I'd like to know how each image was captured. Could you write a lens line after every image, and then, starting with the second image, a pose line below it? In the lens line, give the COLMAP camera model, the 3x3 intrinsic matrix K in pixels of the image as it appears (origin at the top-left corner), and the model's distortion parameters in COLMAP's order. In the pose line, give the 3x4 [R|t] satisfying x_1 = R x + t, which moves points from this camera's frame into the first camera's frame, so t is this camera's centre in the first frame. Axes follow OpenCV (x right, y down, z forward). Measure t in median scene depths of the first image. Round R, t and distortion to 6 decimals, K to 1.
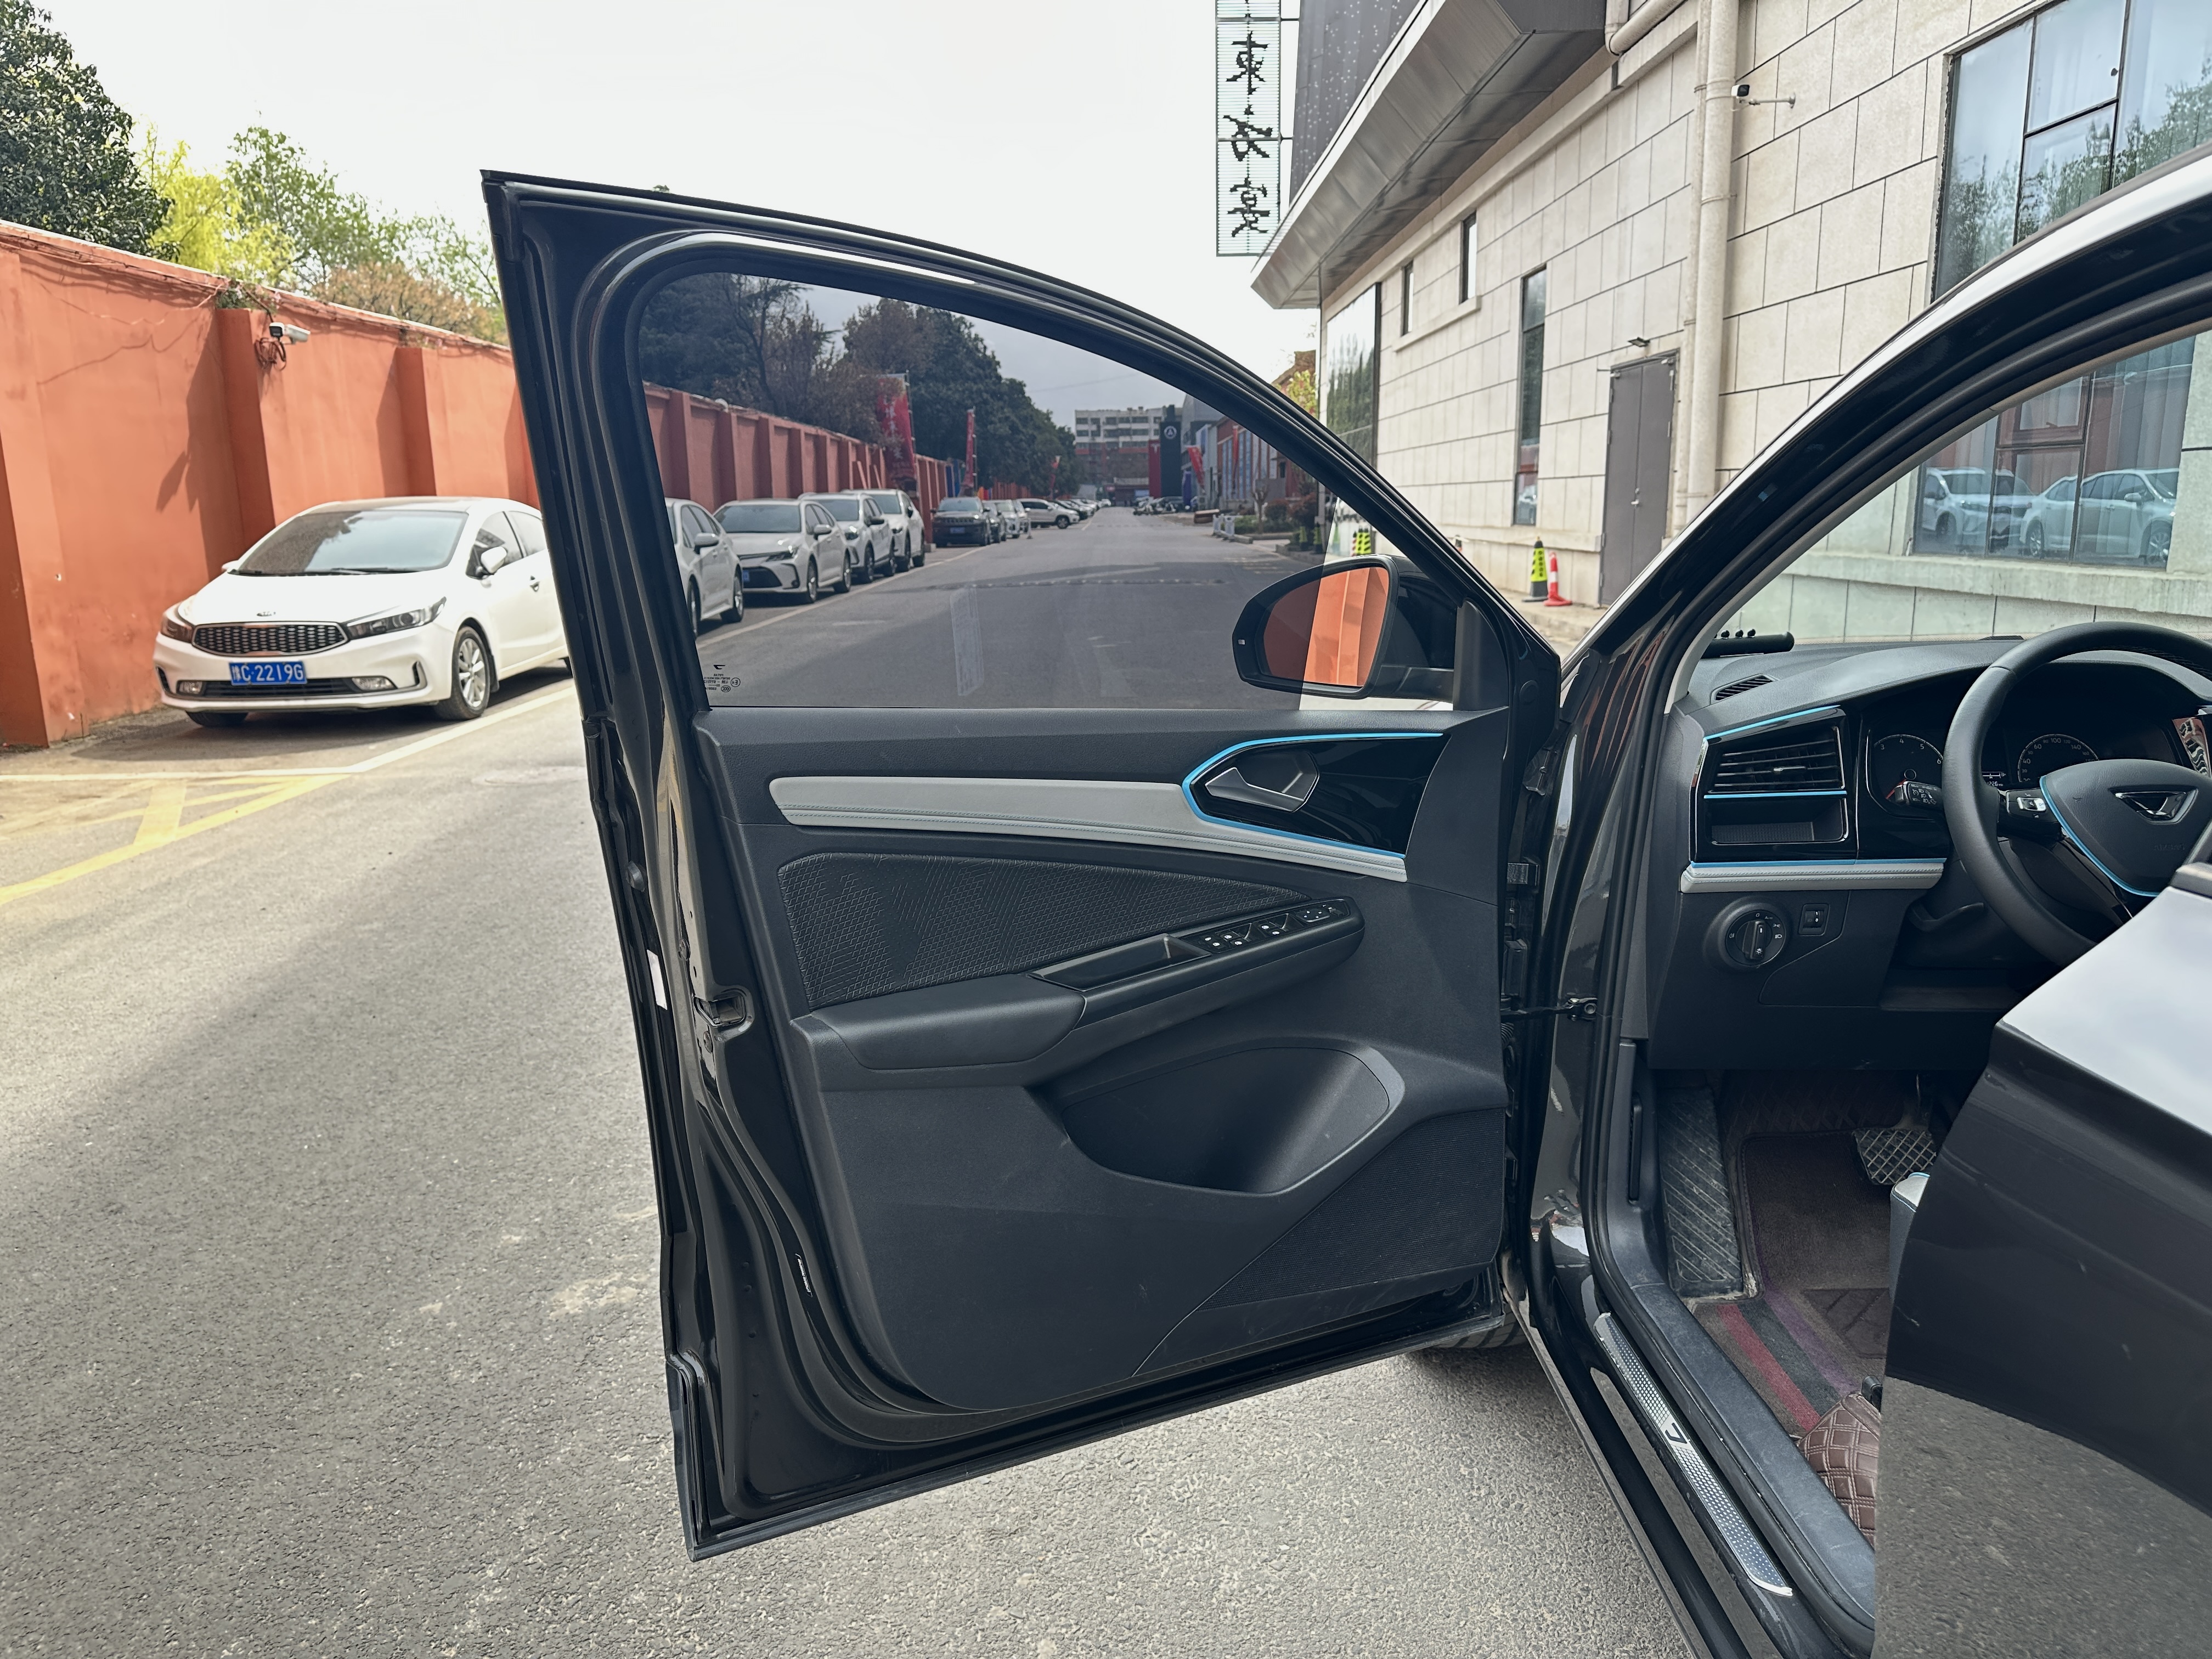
lens RADIAL K [[1559.5, 0, 1110.5], [0, 1559.5, 842.9], [0, 0, 1]] dist [0.089044, -0.169987]
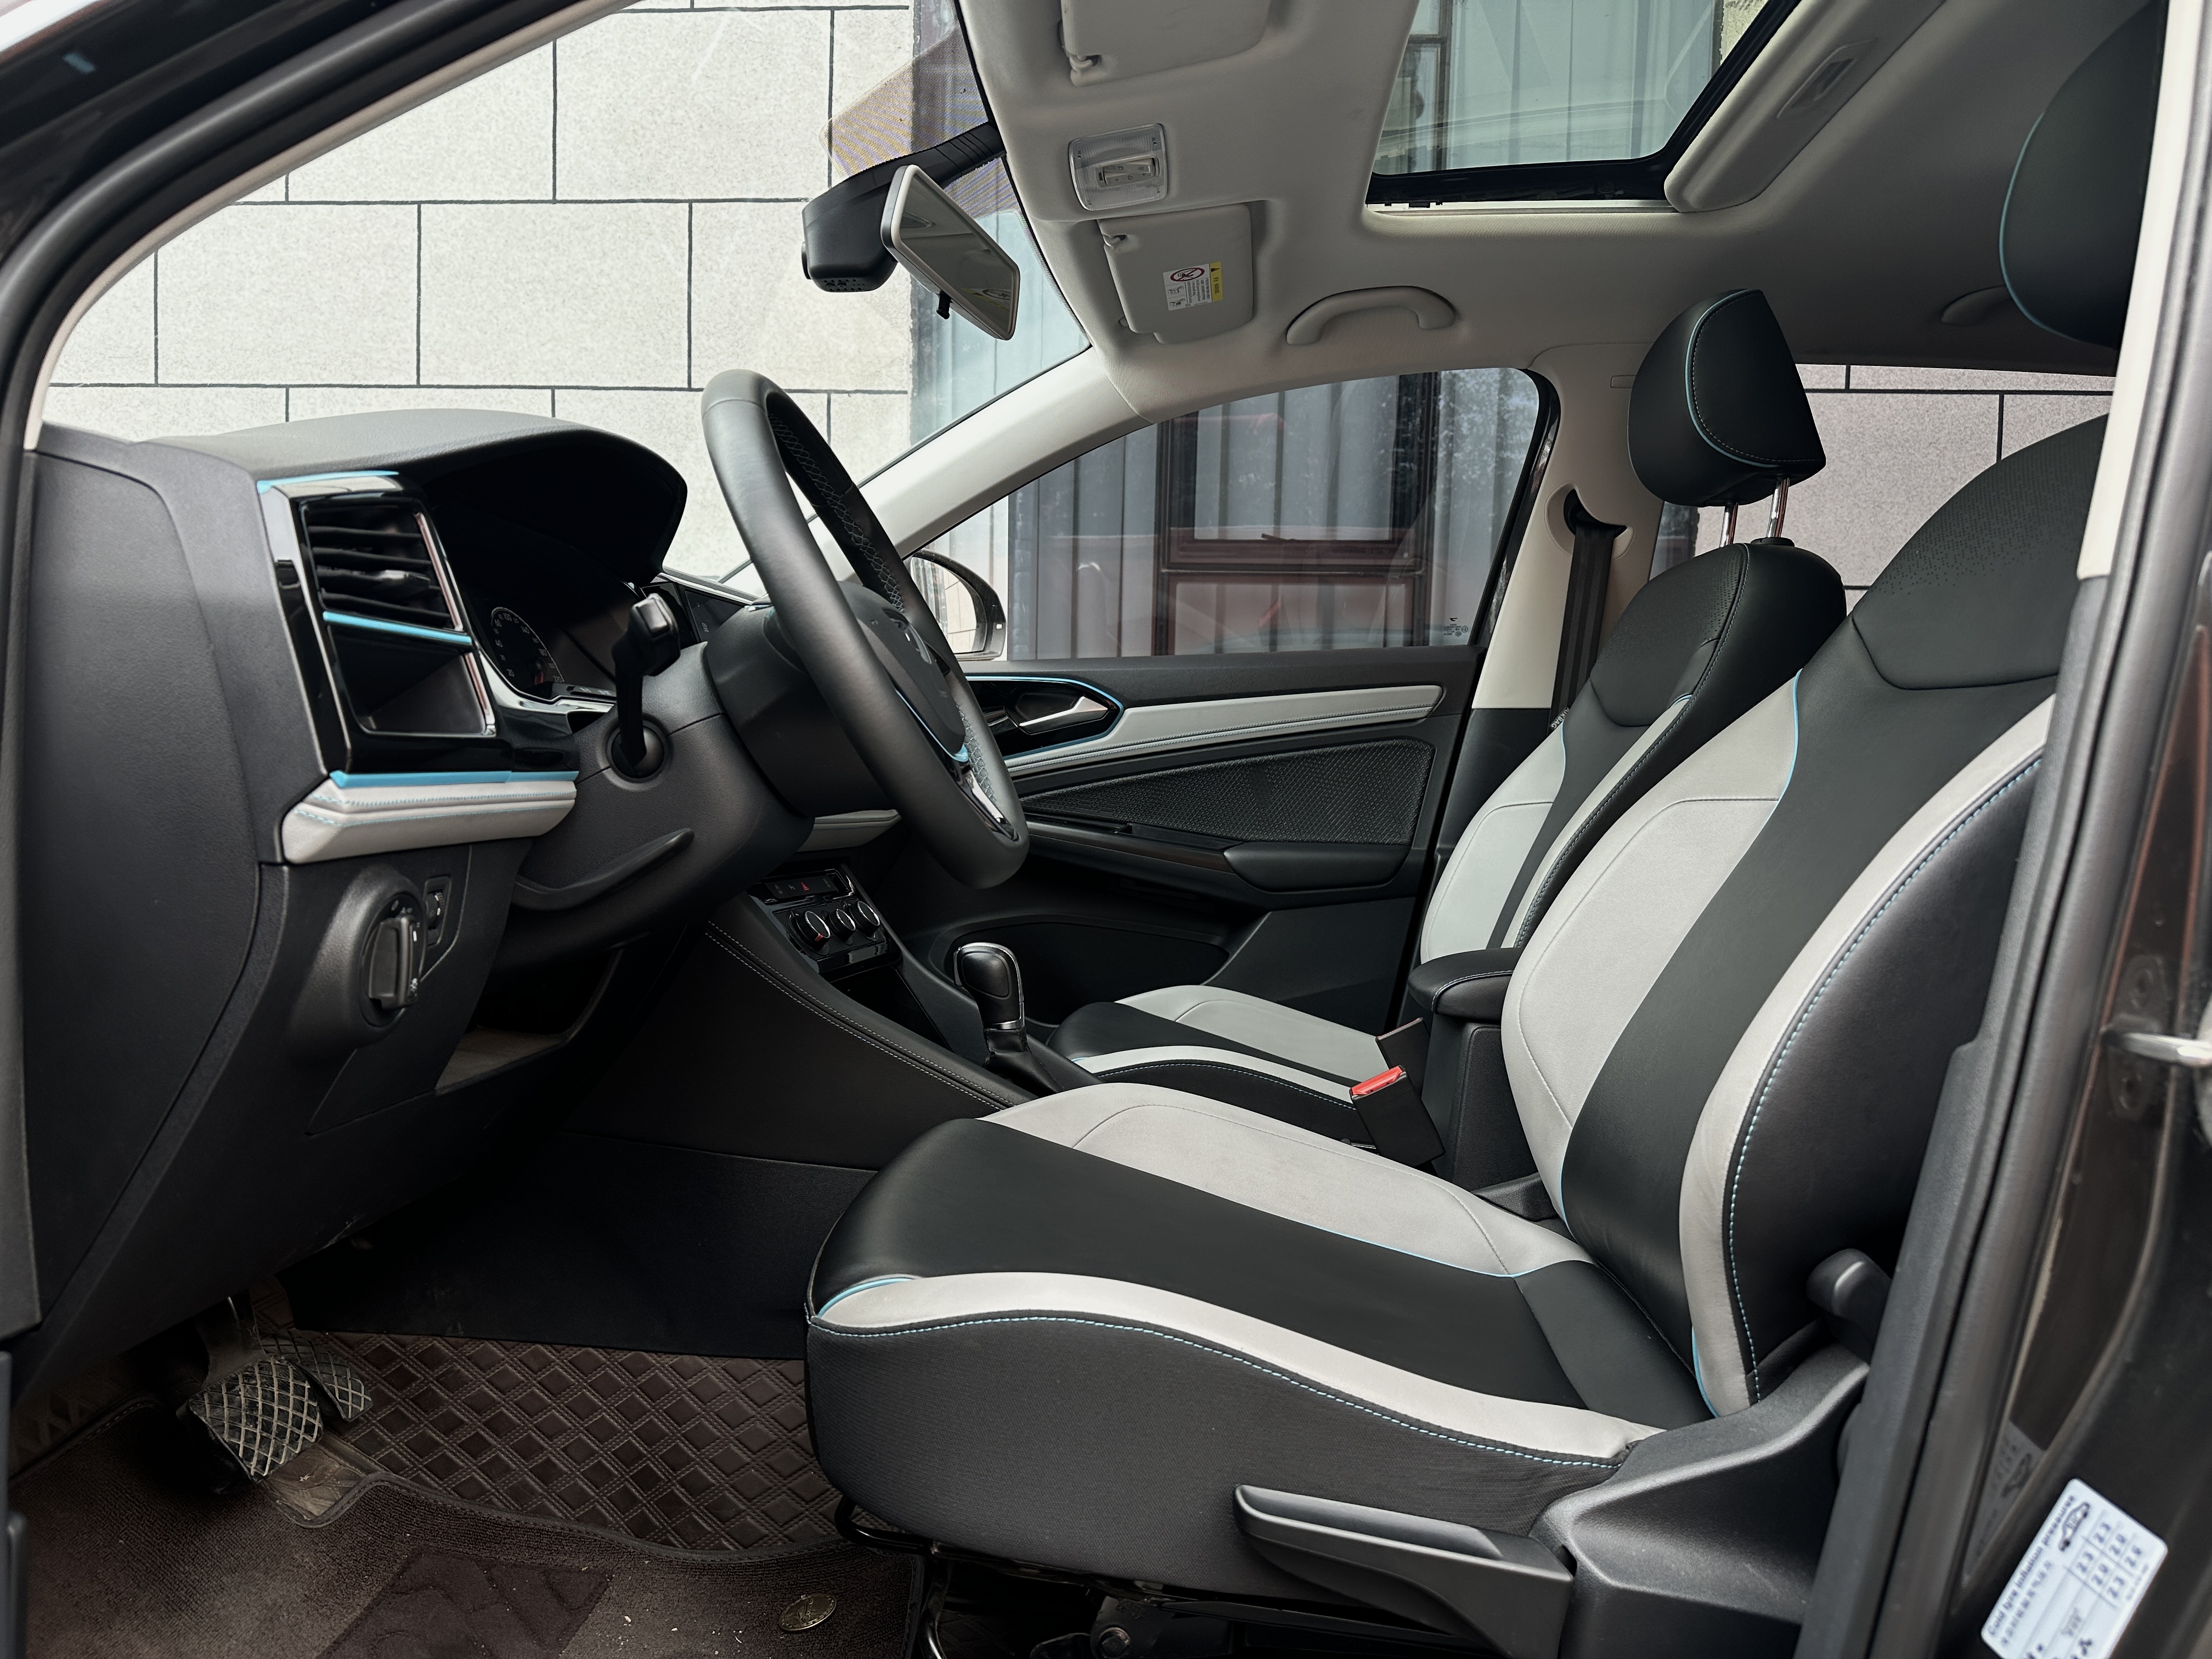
lens RADIAL K [[1559.5, 0, 1110.5], [0, 1559.5, 842.9], [0, 0, 1]] dist [0.089044, -0.169987]
pose [[0.083400, -0.049057, 0.995308, -0.001793], [0.186164, 0.981971, 0.032800, 0.020078], [-0.978973, 0.182555, 0.091029, 0.302706]]
